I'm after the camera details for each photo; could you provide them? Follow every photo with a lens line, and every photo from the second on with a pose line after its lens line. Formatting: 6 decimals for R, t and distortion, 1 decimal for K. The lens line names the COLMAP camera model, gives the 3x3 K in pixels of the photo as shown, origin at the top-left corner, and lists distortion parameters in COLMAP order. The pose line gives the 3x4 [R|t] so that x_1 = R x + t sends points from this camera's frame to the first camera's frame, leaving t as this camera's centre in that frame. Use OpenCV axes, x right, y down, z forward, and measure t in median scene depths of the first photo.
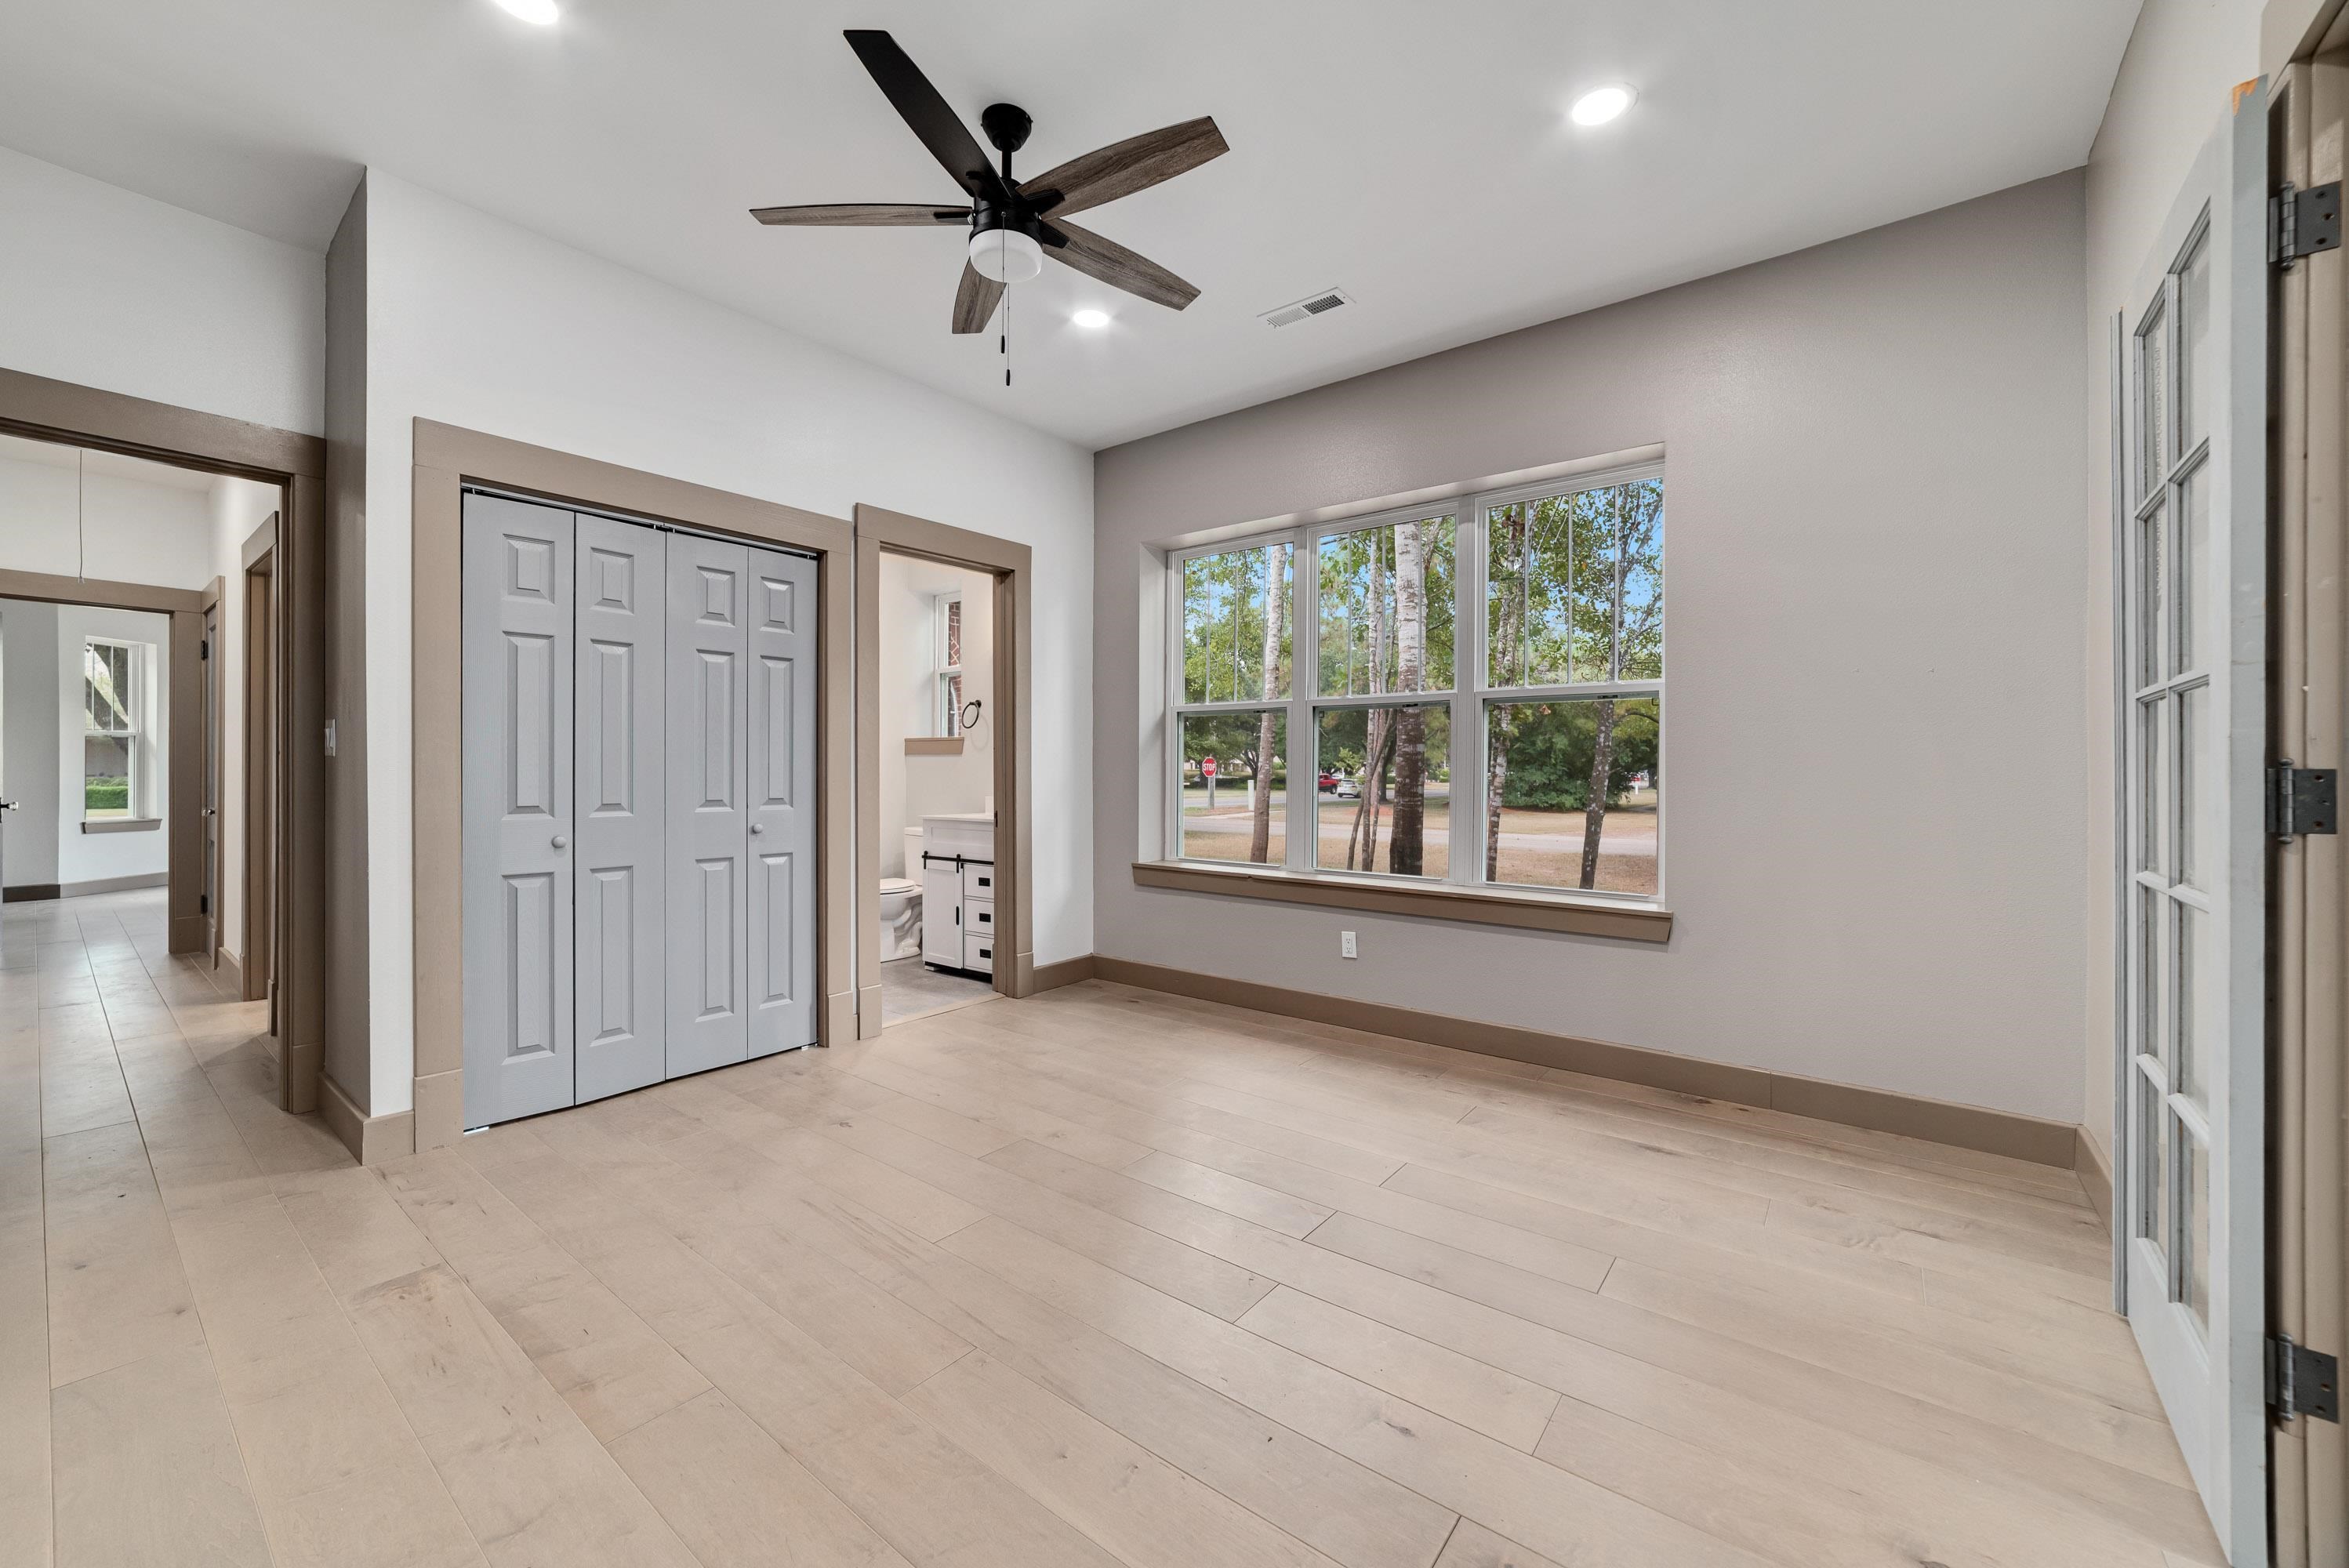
lens RADIAL K [[909.5, 0, 1171.7], [0, 909.5, 768.0], [0, 0, 1]] dist [-0.018816, 0.000498]
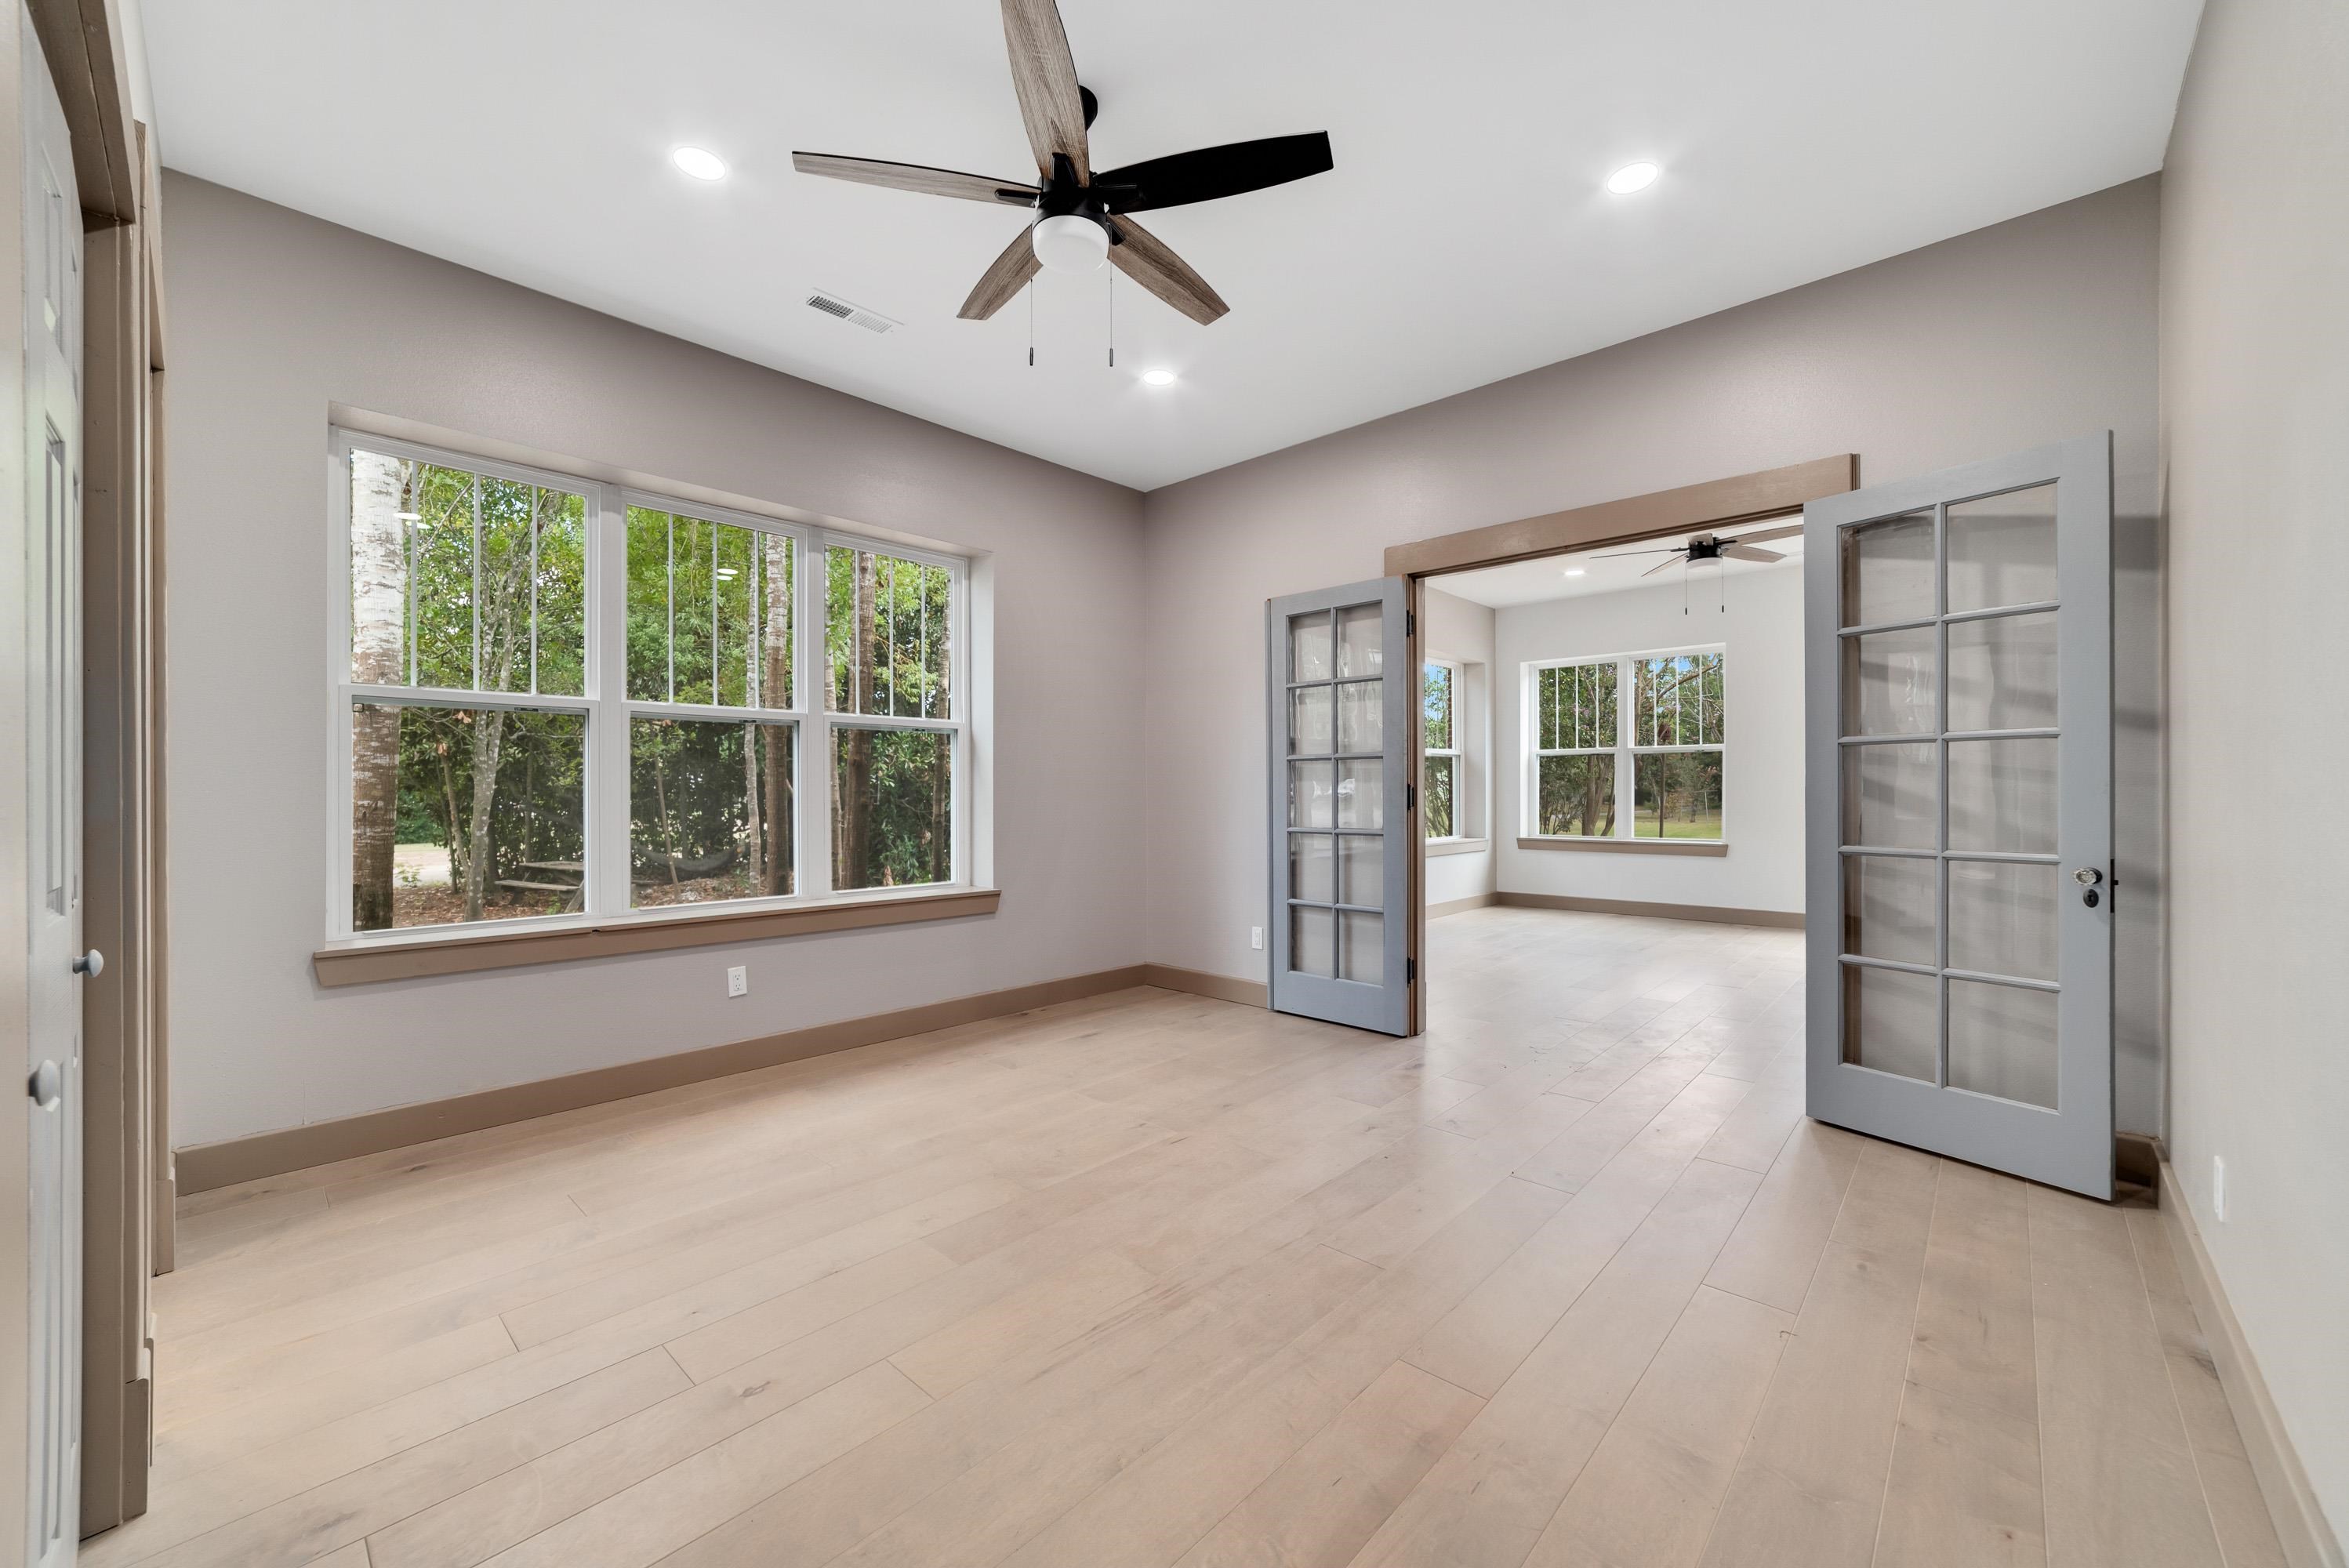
lens RADIAL K [[909.5, 0, 1178.3], [0, 909.5, 784.4], [0, 0, 1]] dist [-0.018816, 0.000498]
pose [[0.085935, -0.000101, 0.996301, -1.186668], [0.001443, 0.999999, -0.000023, -0.003562], [-0.996300, 0.001439, 0.085935, 0.859580]]
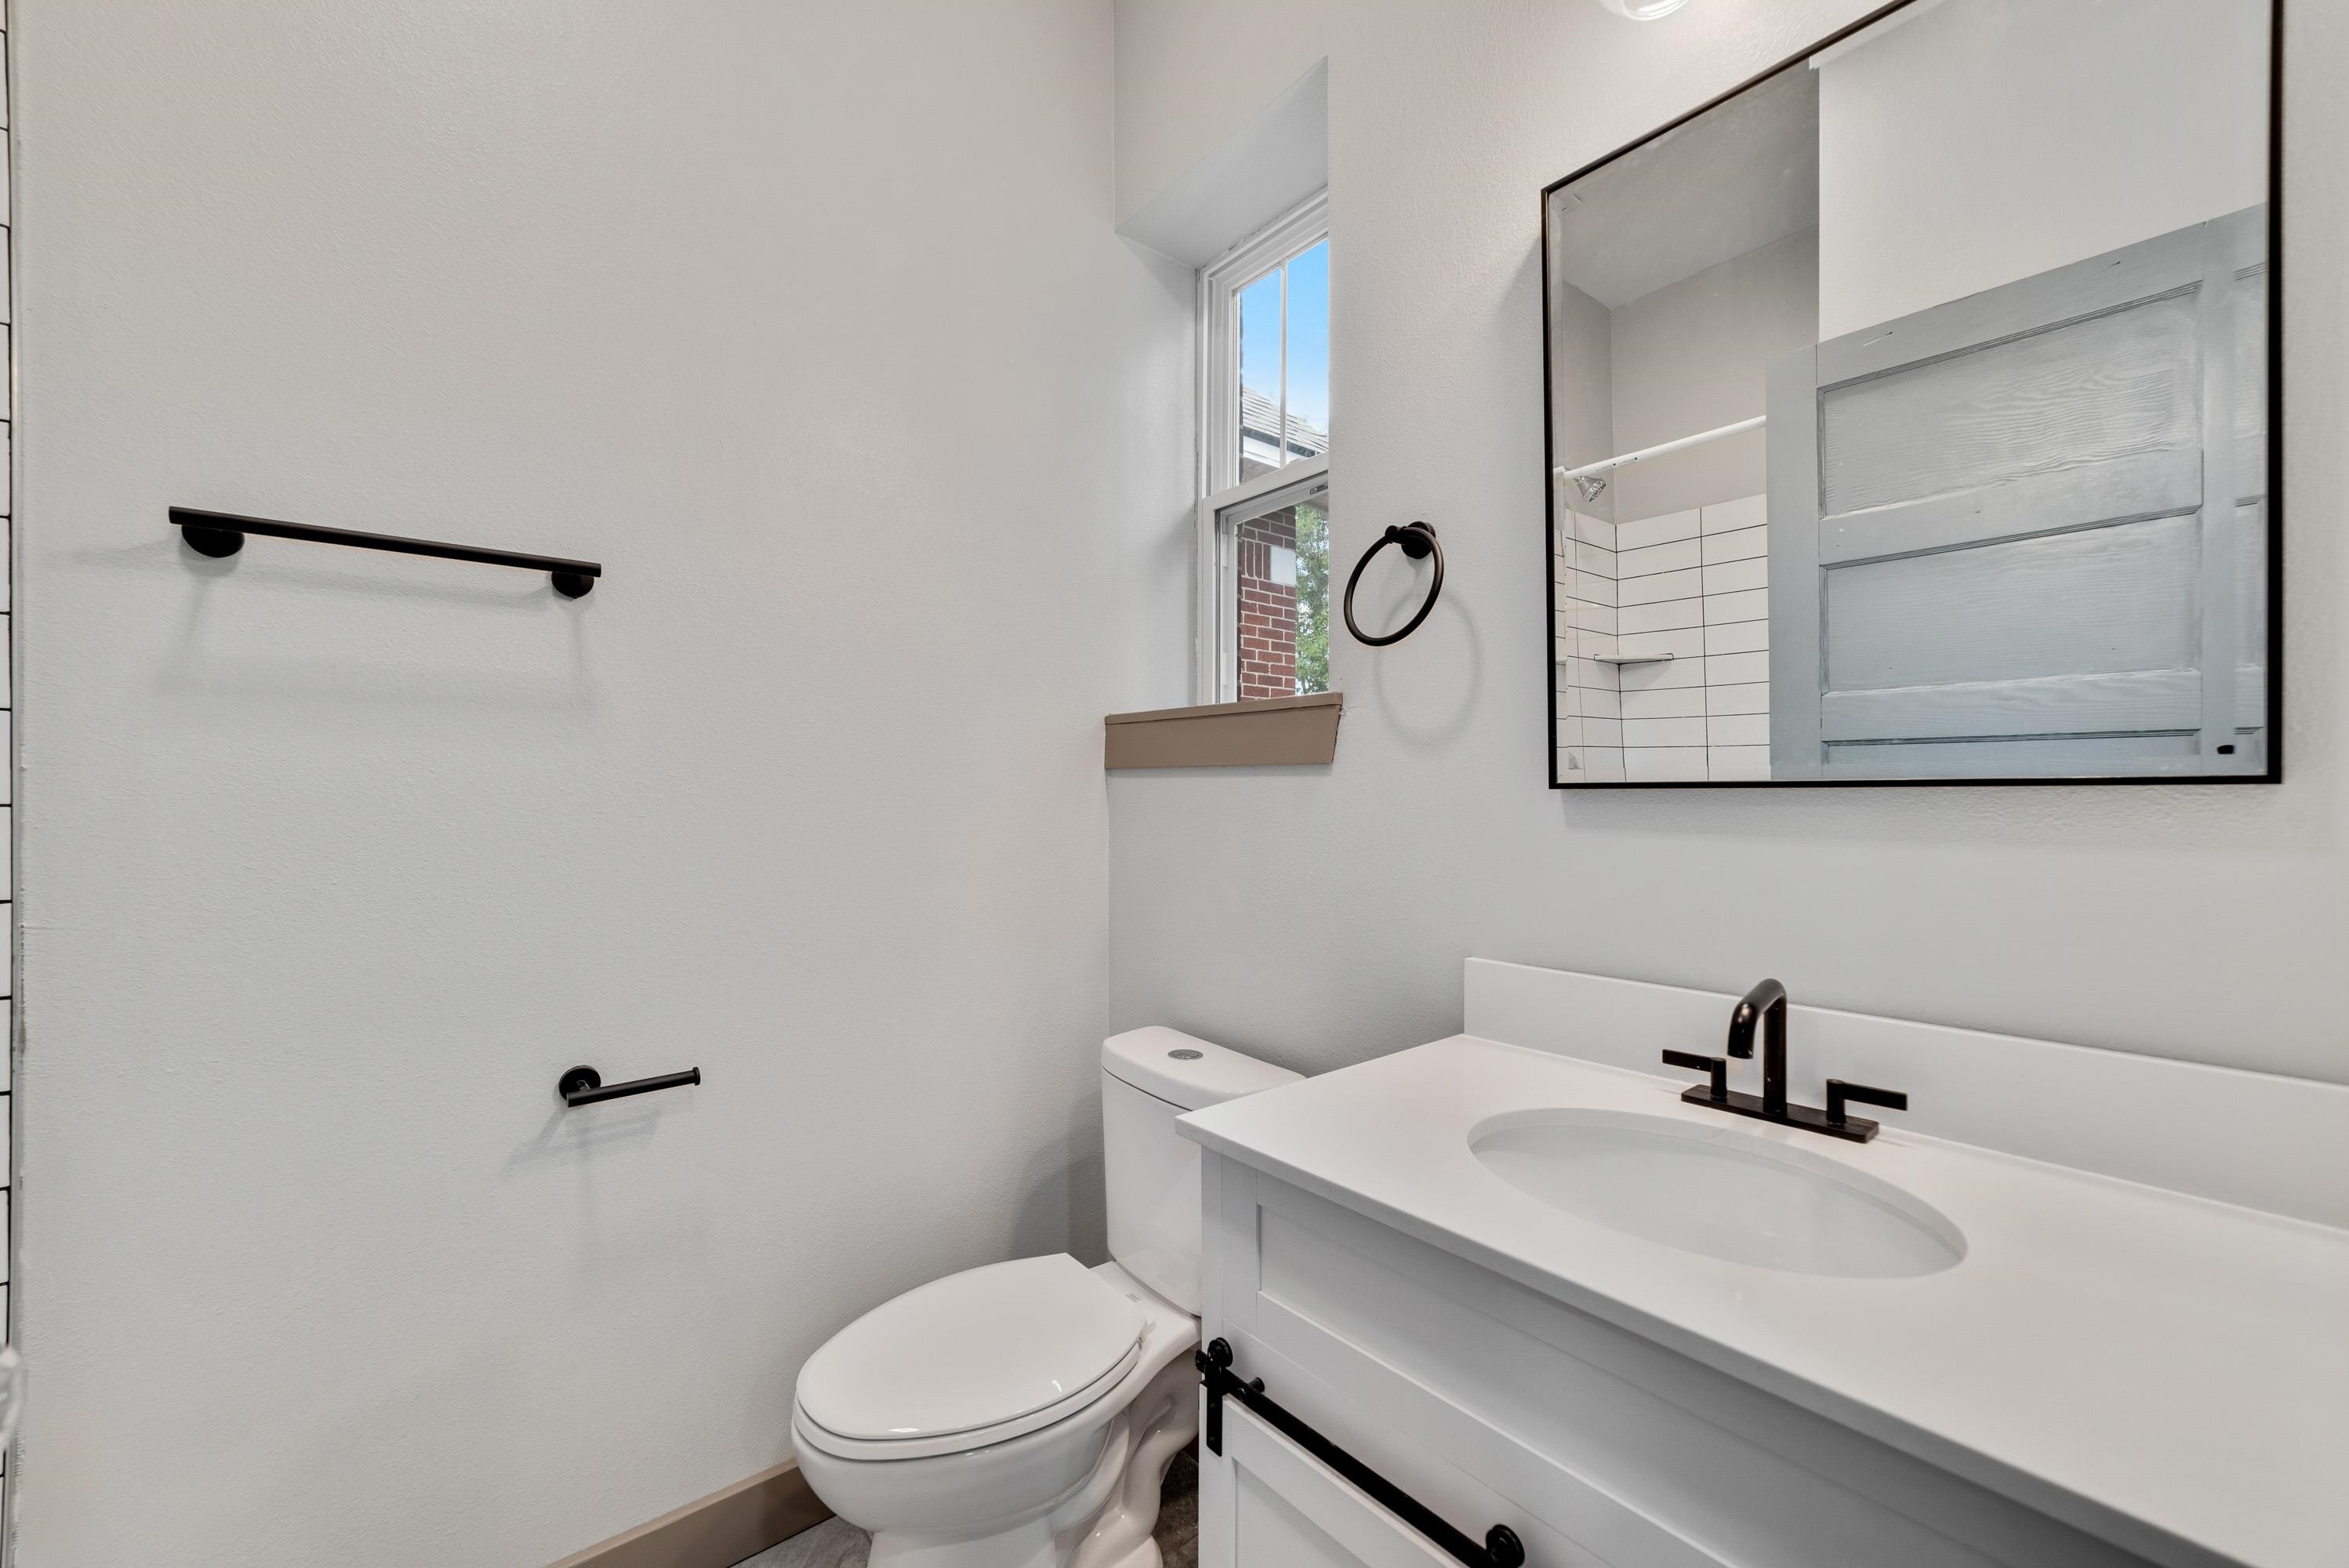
lens RADIAL K [[909.5, 0, 1167.4], [0, 909.5, 779.9], [0, 0, 1]] dist [-0.018816, 0.000498]
pose [[0.977539, -0.001042, -0.210751, -0.013156], [0.001014, 0.999999, -0.000242, -0.000645], [0.210751, 0.000023, 0.977540, 0.044243]]
